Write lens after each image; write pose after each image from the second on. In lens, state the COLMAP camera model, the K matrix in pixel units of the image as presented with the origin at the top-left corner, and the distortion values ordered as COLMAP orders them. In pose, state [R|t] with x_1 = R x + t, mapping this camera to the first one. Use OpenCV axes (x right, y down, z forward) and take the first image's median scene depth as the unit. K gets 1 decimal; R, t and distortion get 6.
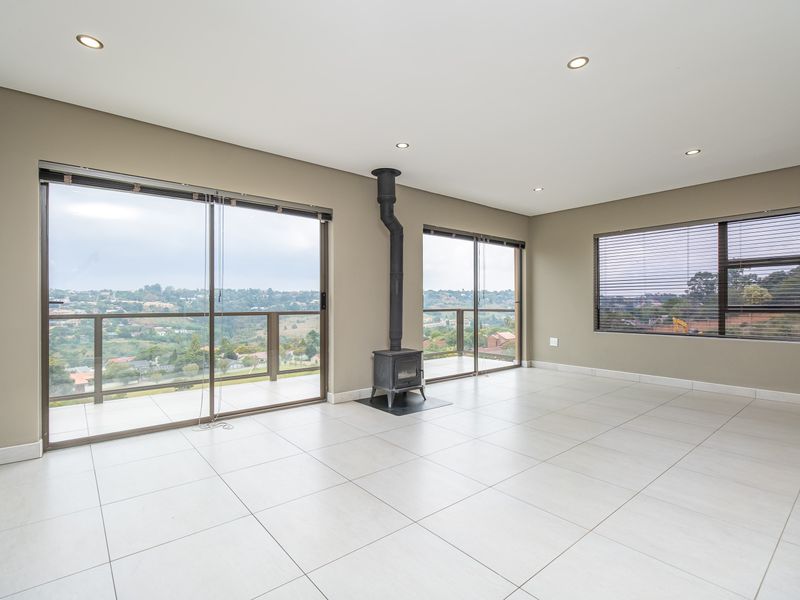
lens RADIAL K [[396.7, 0, 394.0], [0, 396.7, 300.8], [0, 0, 1]] dist [0.000477, -0.001451]
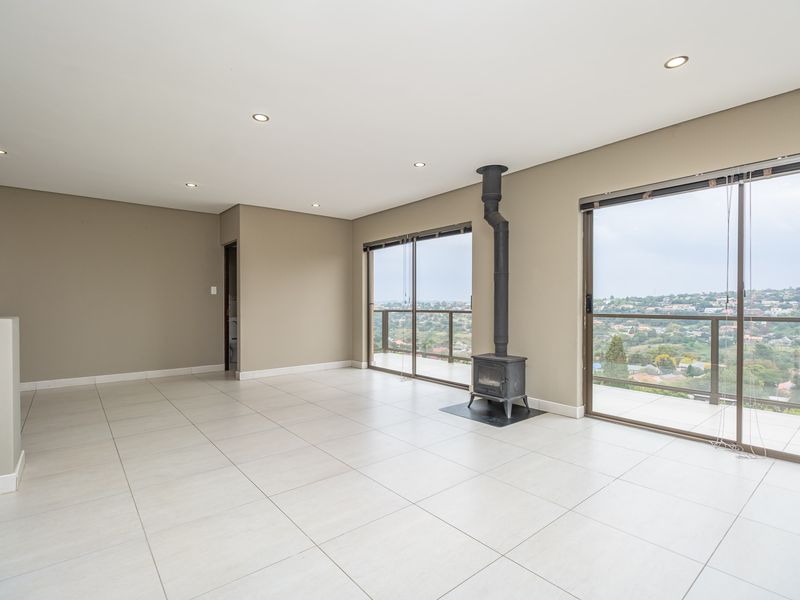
lens RADIAL K [[396.7, 0, 394.0], [0, 396.7, 300.8], [0, 0, 1]] dist [0.000477, -0.001451]
pose [[-0.007986, -0.006644, -0.999946, 0.941828], [0.004053, 0.999969, -0.006677, 0.001729], [0.999960, -0.004107, -0.007959, 0.760479]]
